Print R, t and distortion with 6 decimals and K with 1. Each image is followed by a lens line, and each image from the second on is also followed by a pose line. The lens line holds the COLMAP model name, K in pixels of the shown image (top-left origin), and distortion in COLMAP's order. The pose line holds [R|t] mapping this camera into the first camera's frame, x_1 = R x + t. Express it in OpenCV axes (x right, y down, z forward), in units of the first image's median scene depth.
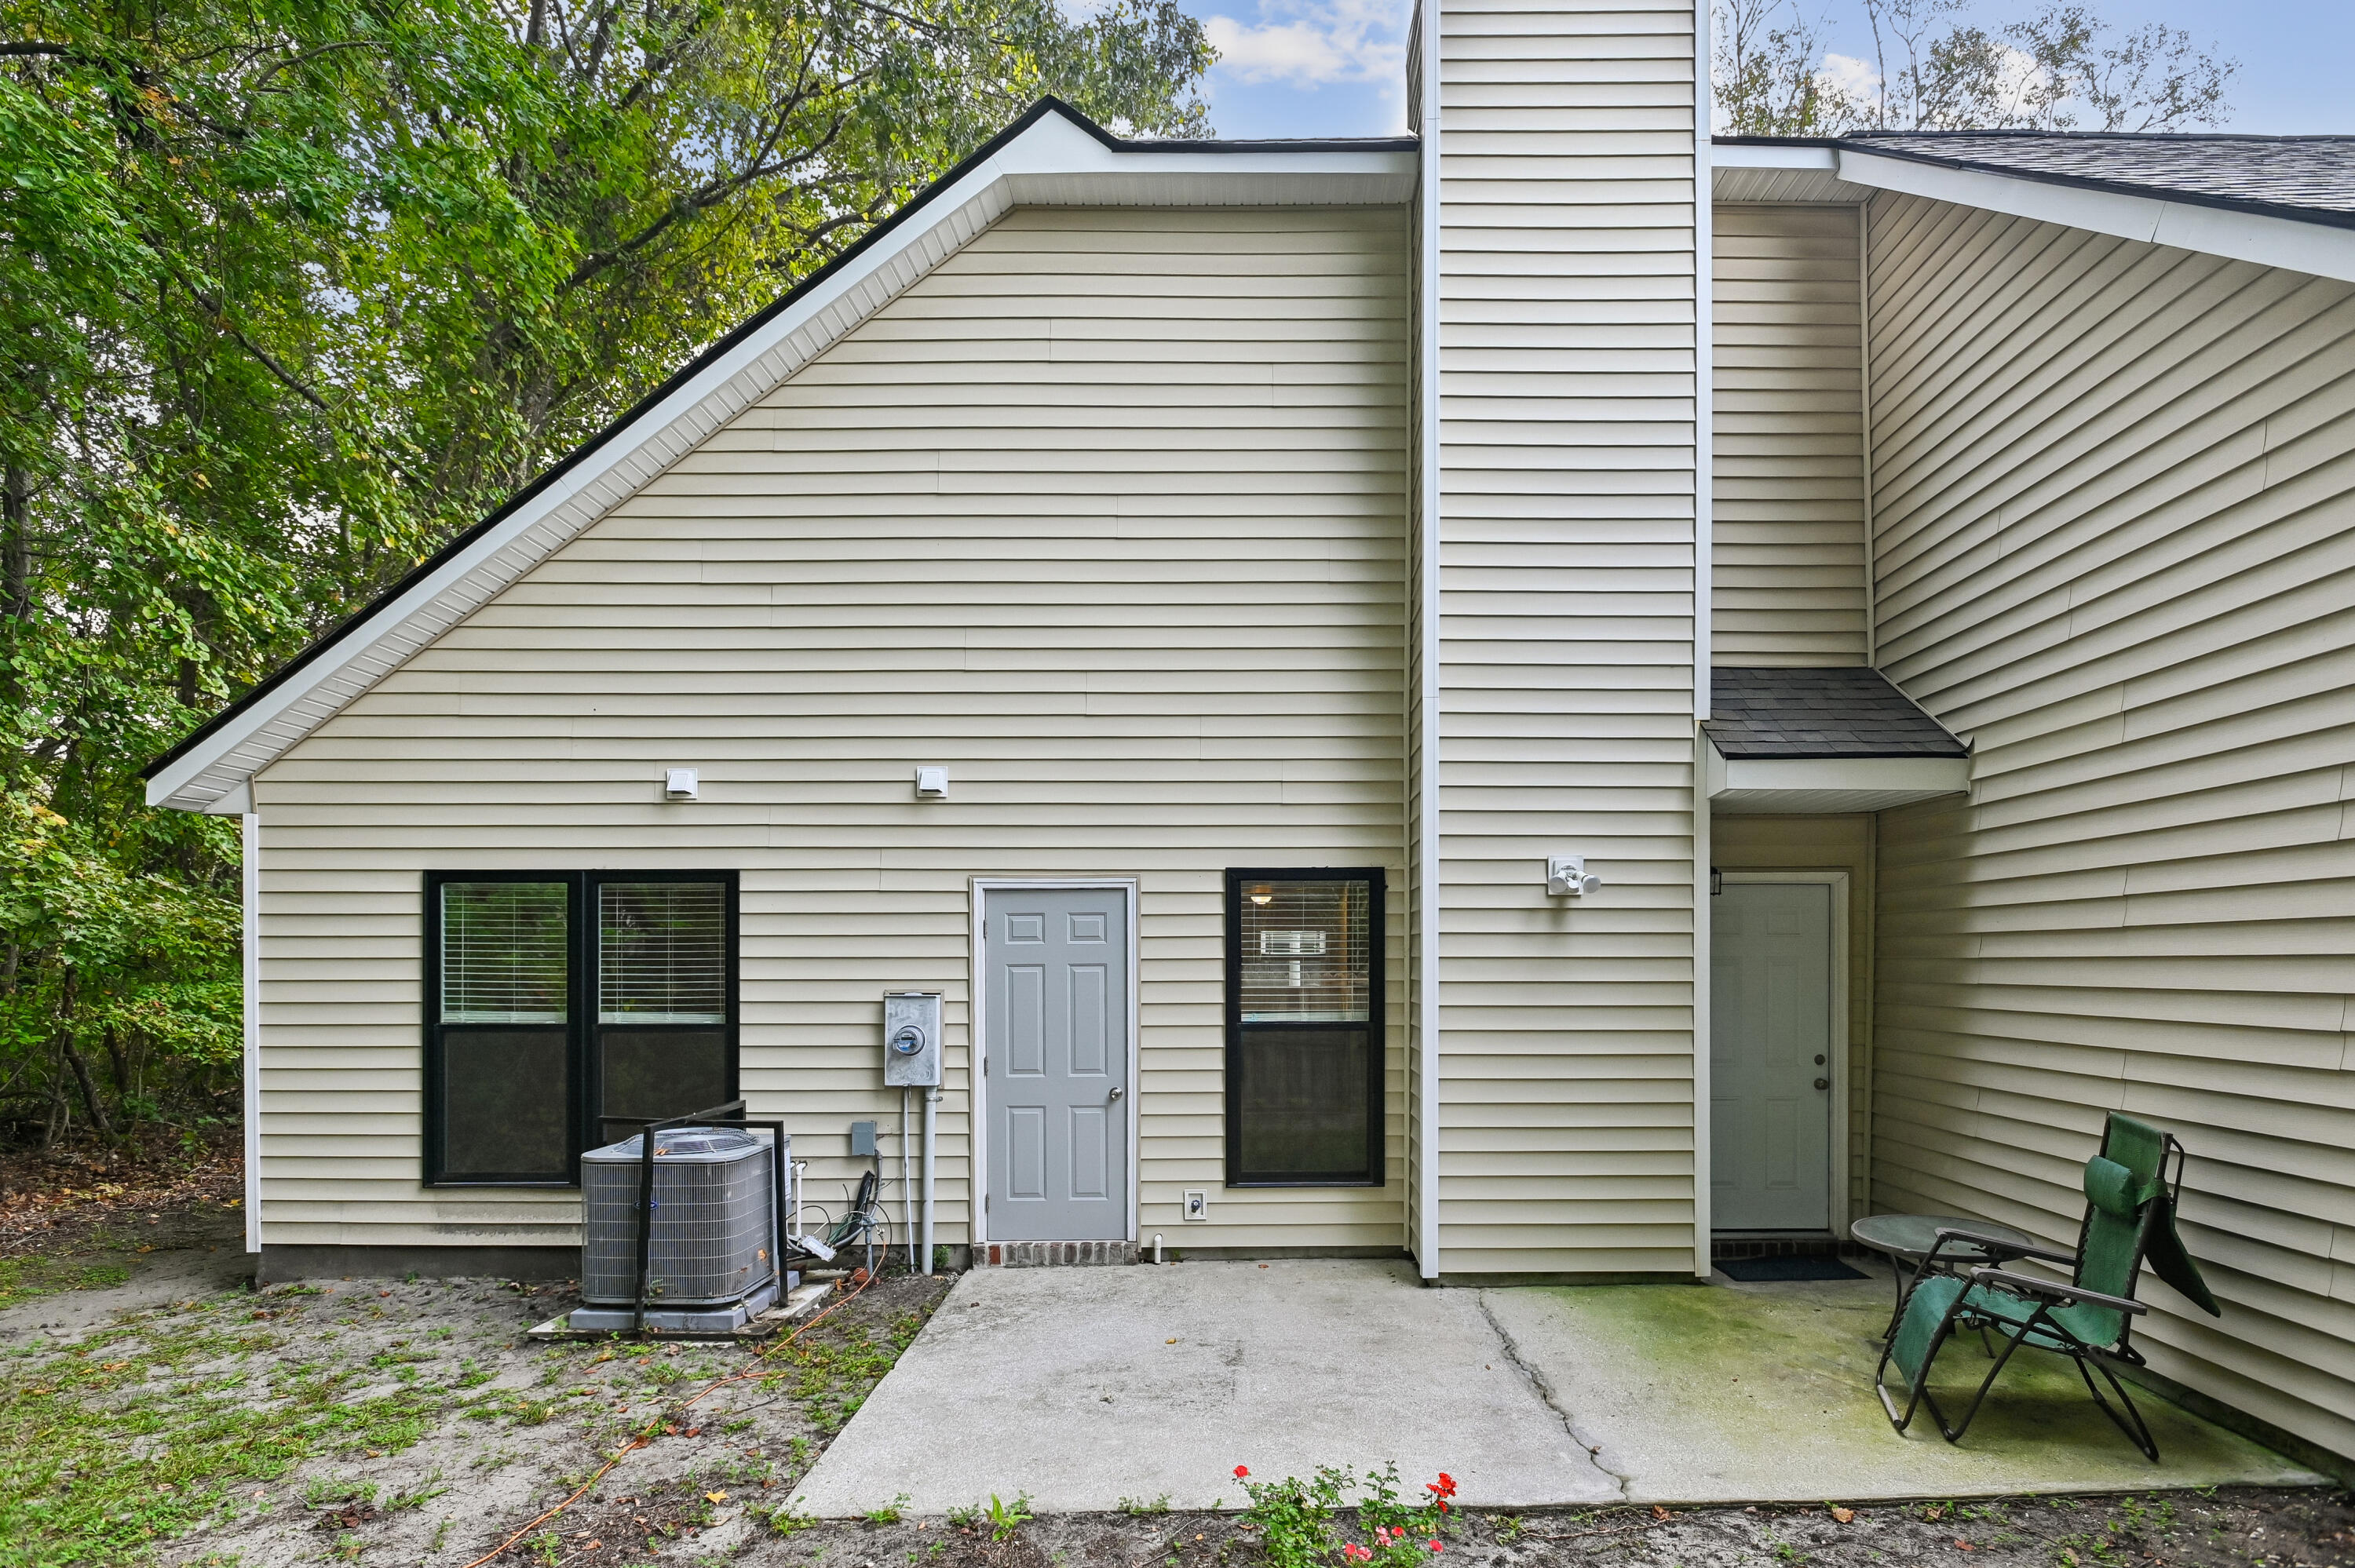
lens RADIAL K [[1214.5, 0, 1246.2], [0, 1214.5, 981.4], [0, 0, 1]] dist [-0.007821, -0.000678]
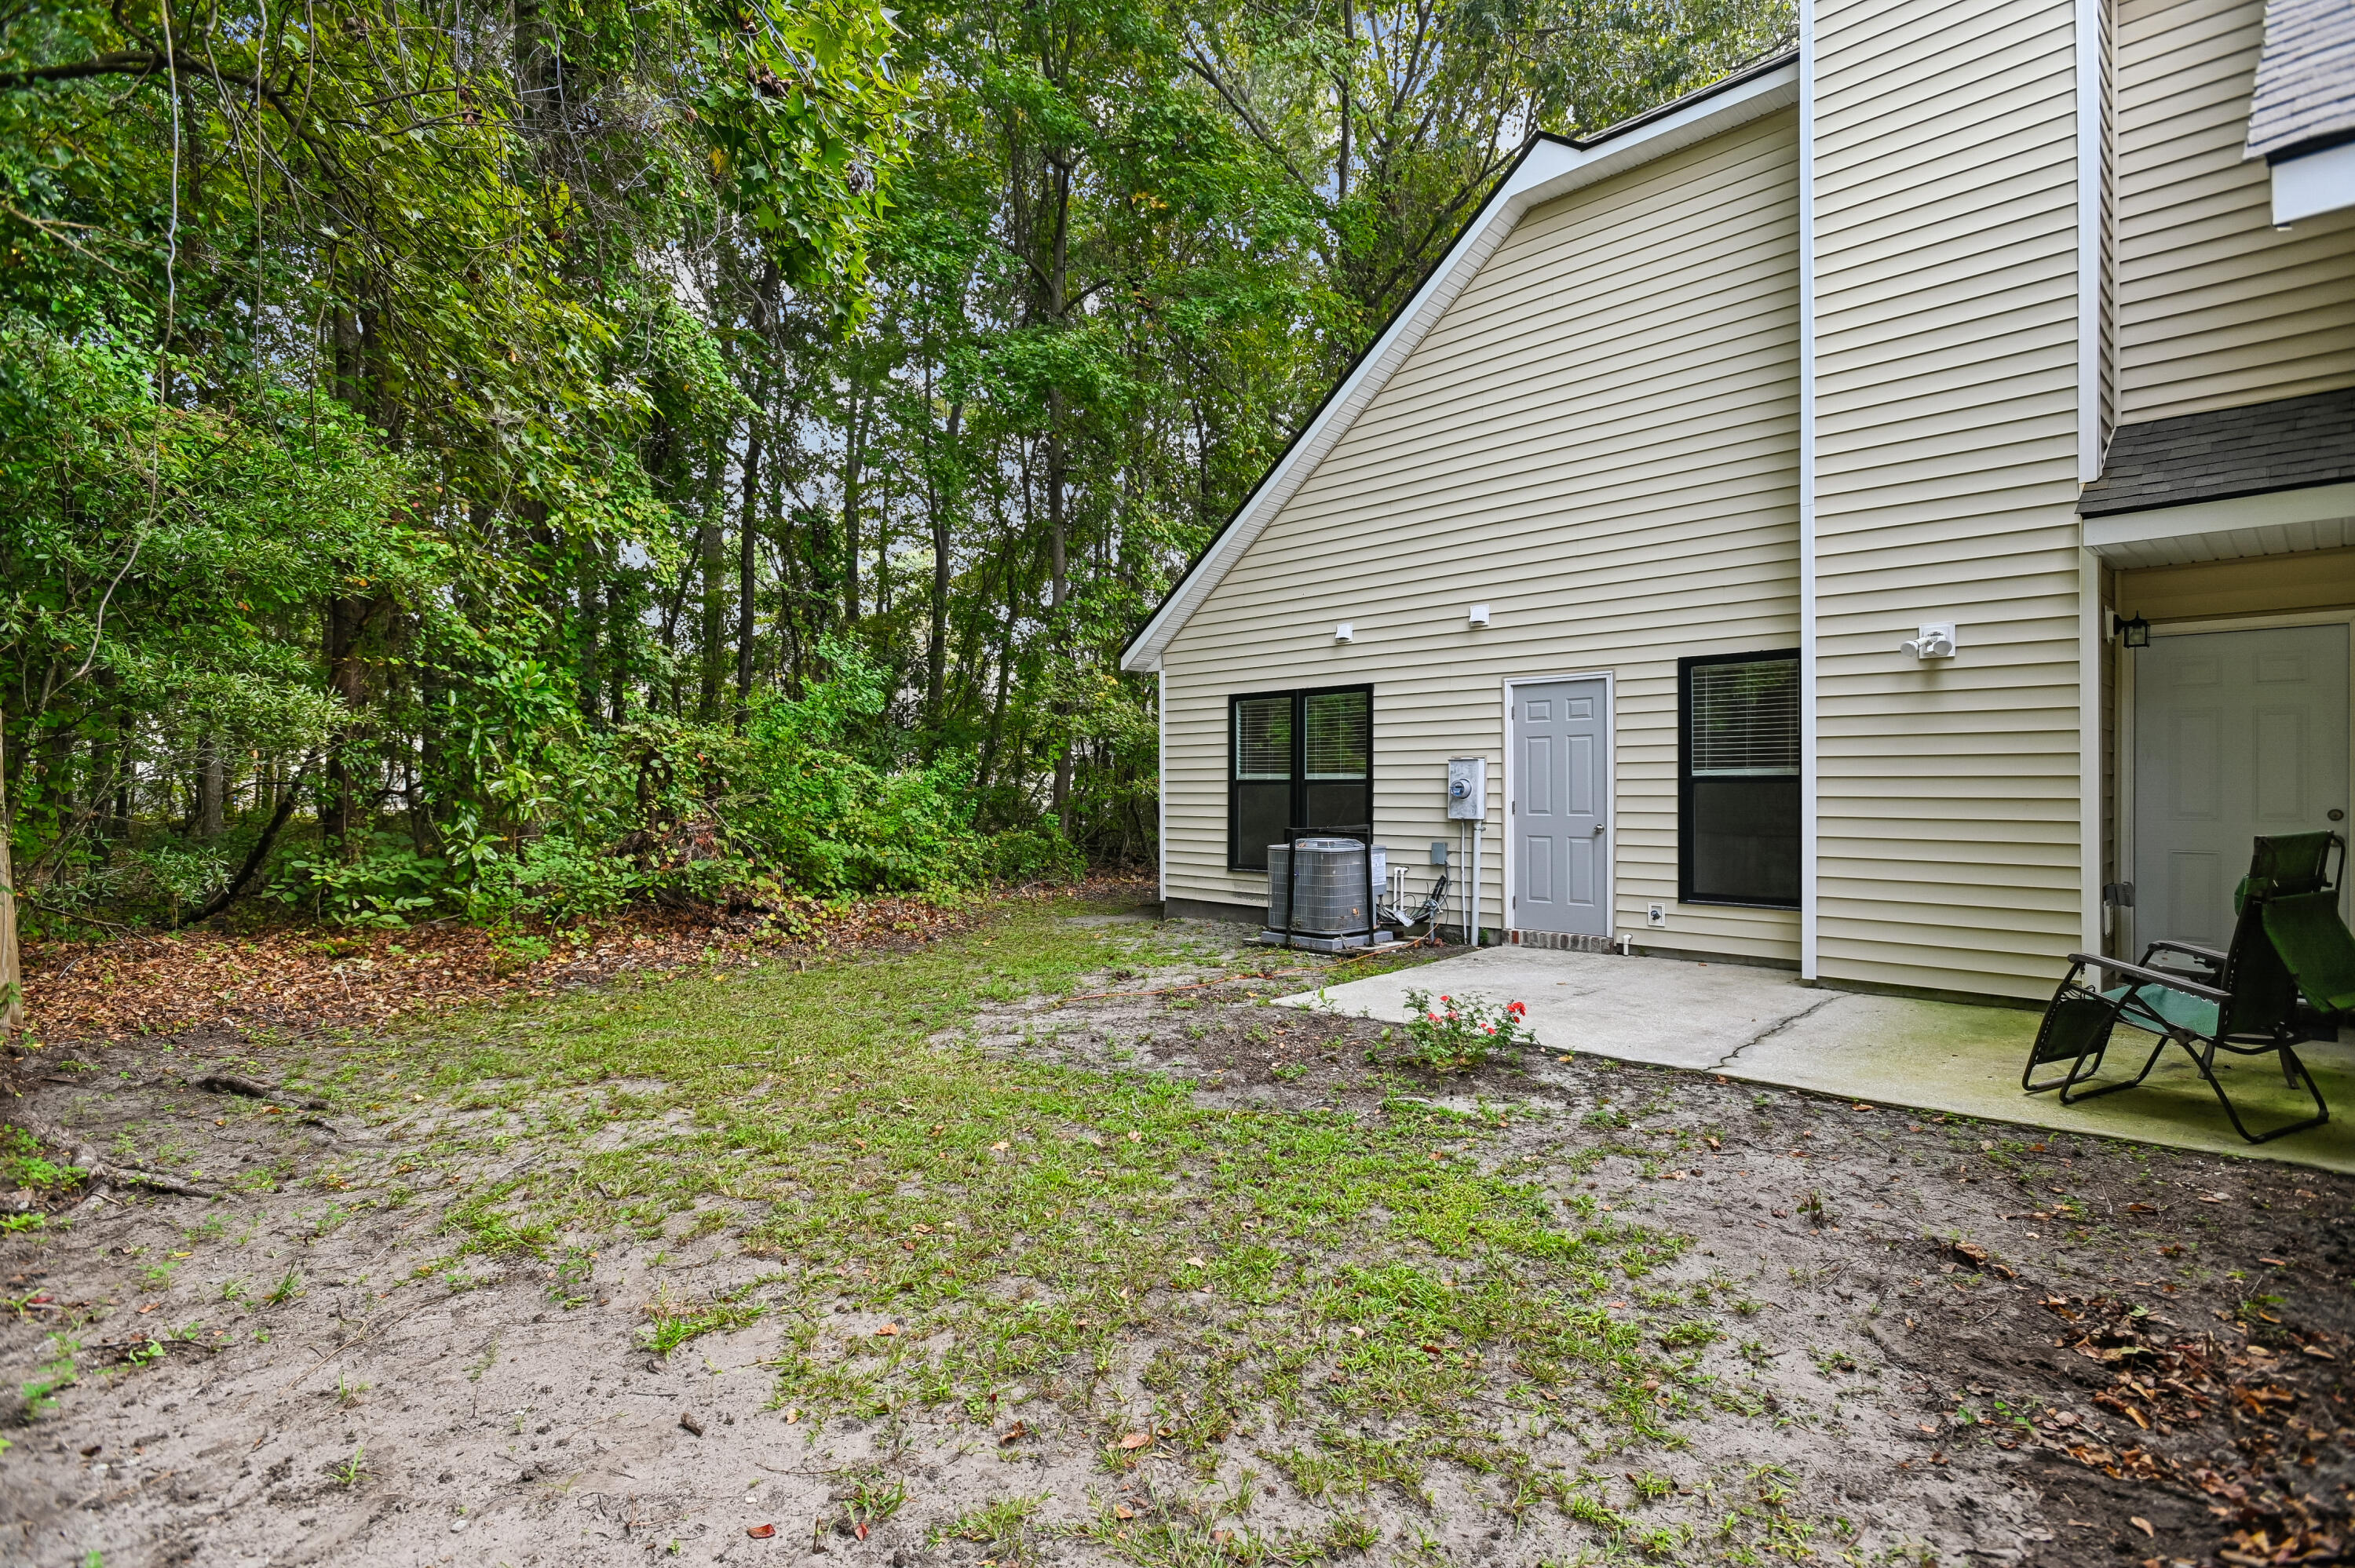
lens RADIAL K [[1134.1, 0, 1177.5], [0, 1134.1, 784.0], [0, 0, 1]] dist [0.011940, 0.000026]
pose [[0.699428, -0.001277, -0.714701, 0.480452], [-0.003477, 0.999980, -0.005189, 0.050676], [0.714694, 0.006115, 0.699410, -0.238274]]
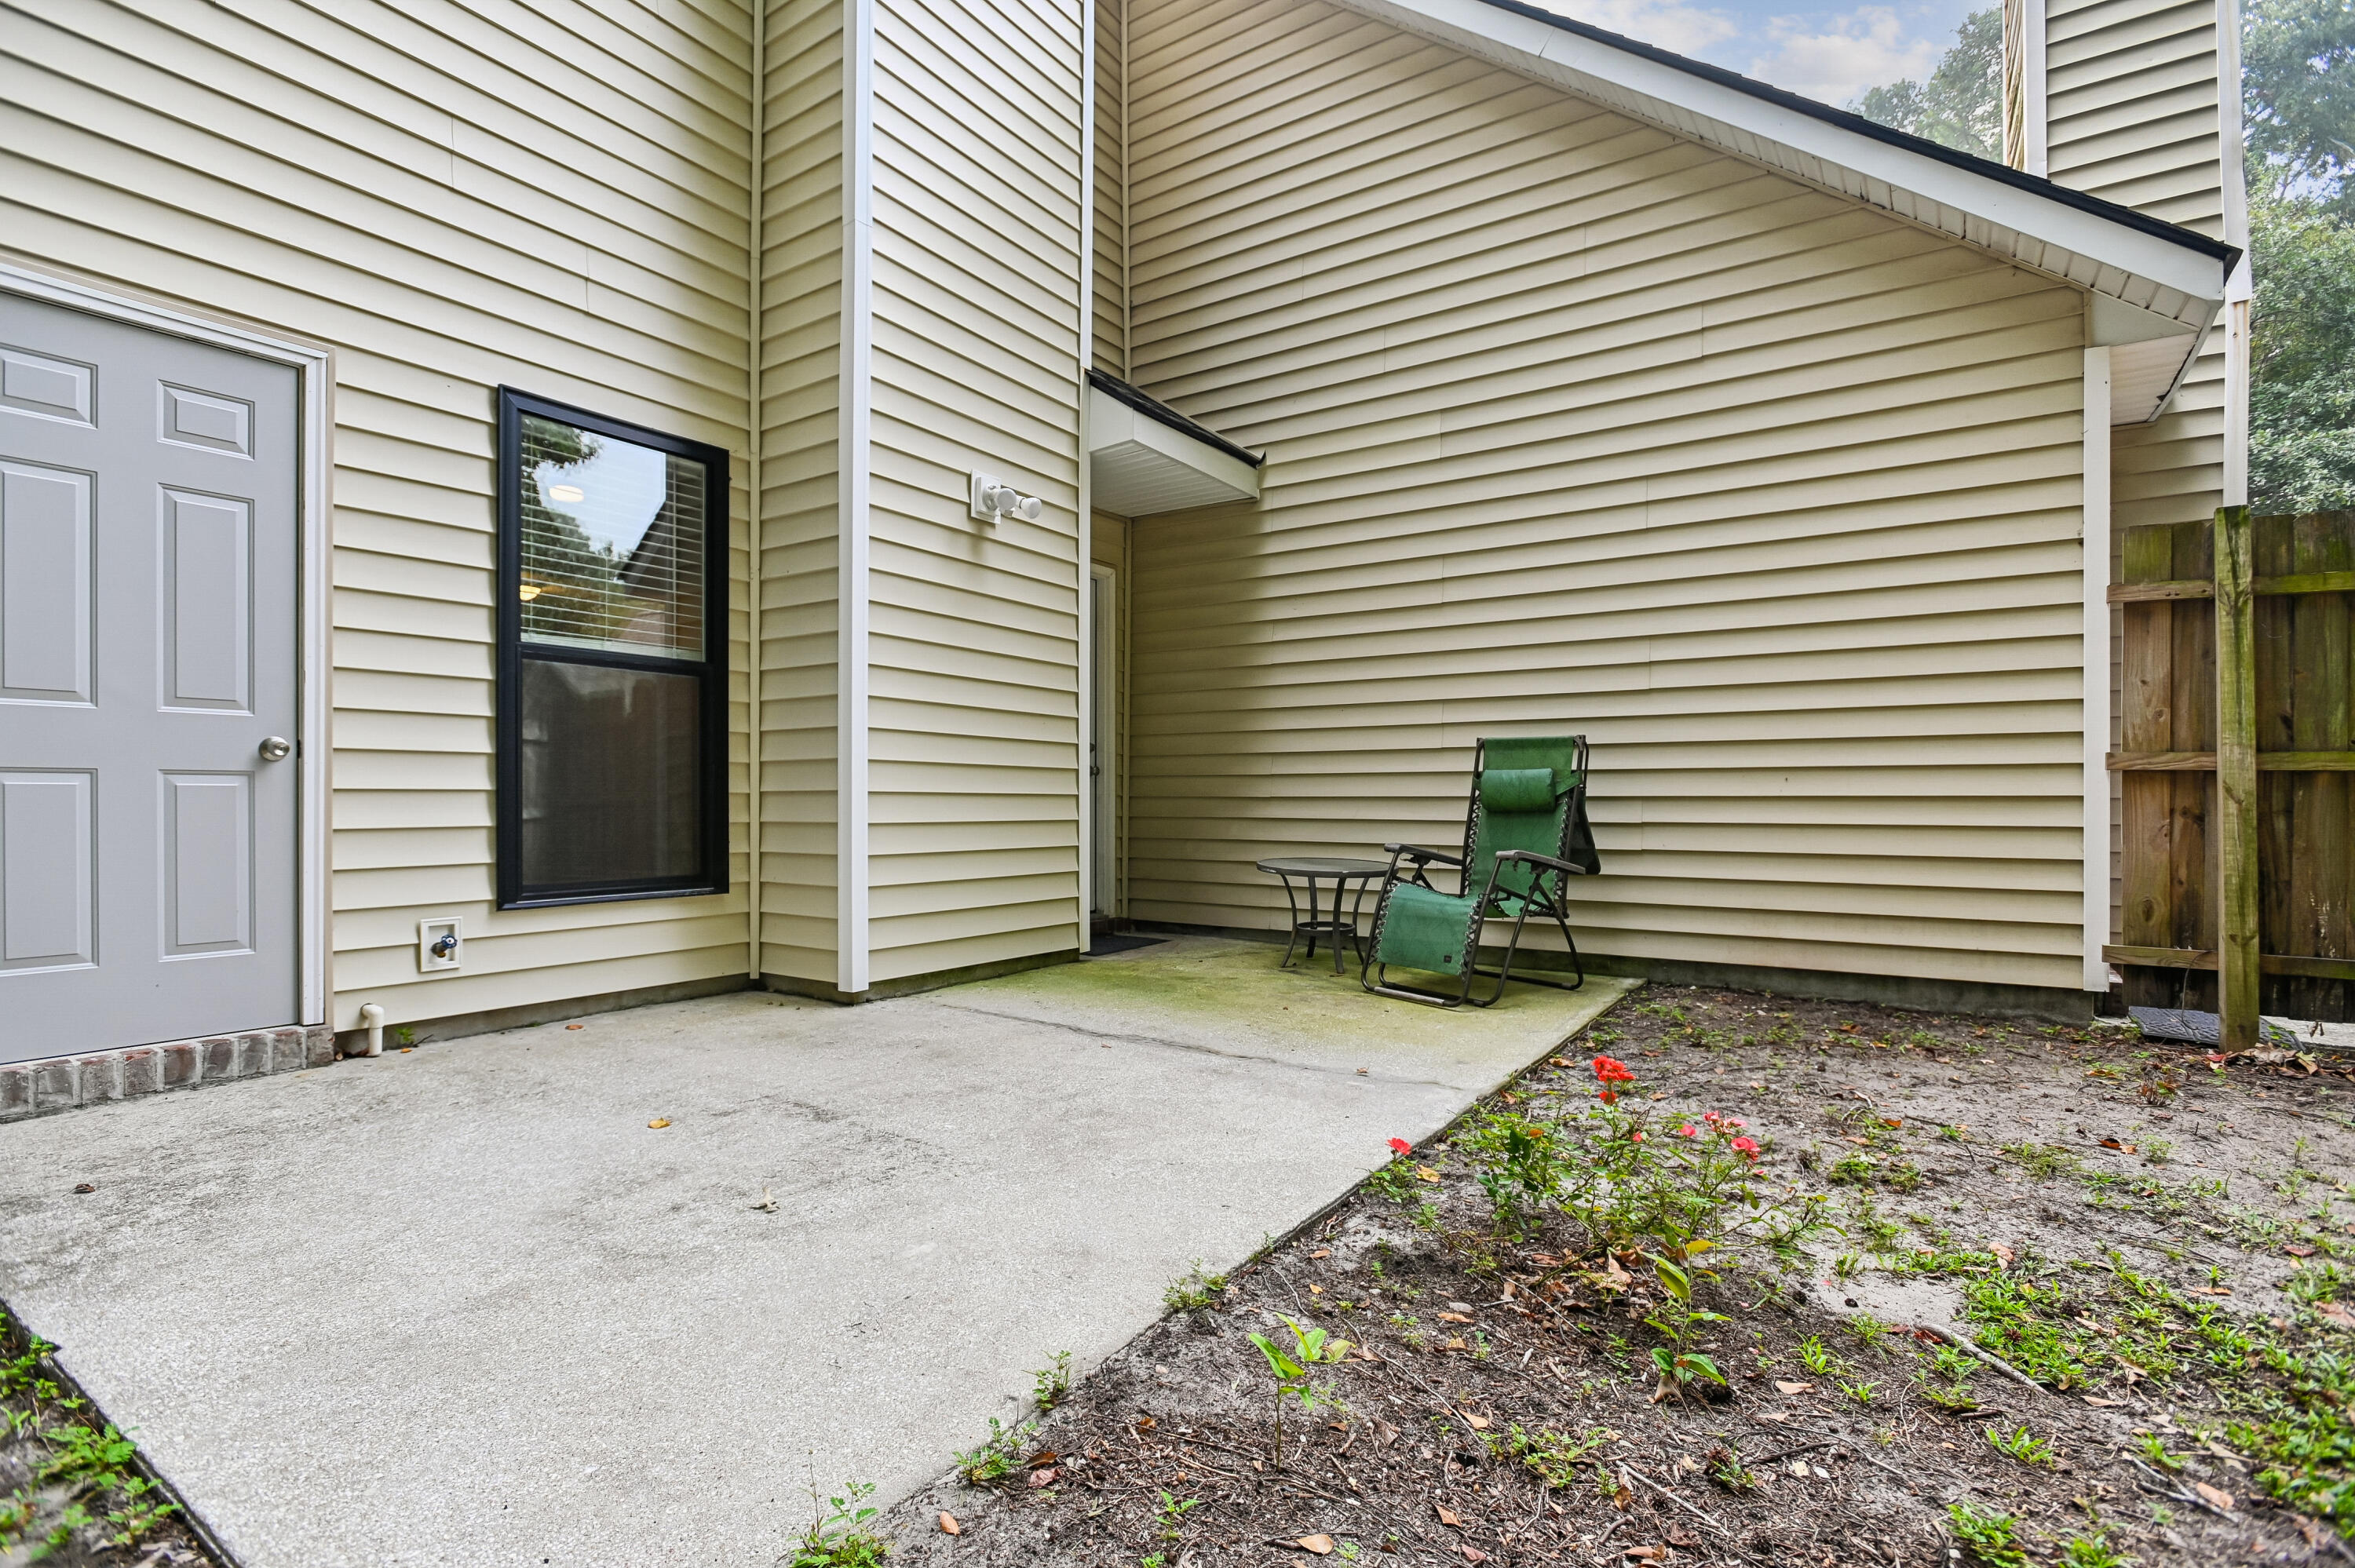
lens RADIAL K [[1123.5, 0, 1148.7], [0, 1123.5, 815.4], [0, 0, 1]] dist [-0.014660, 0.000144]
pose [[0.563713, -0.002026, 0.825968, -0.295252], [0.005686, 0.999983, -0.001427, 0.125209], [-0.825951, 0.005501, 0.563715, 0.417977]]
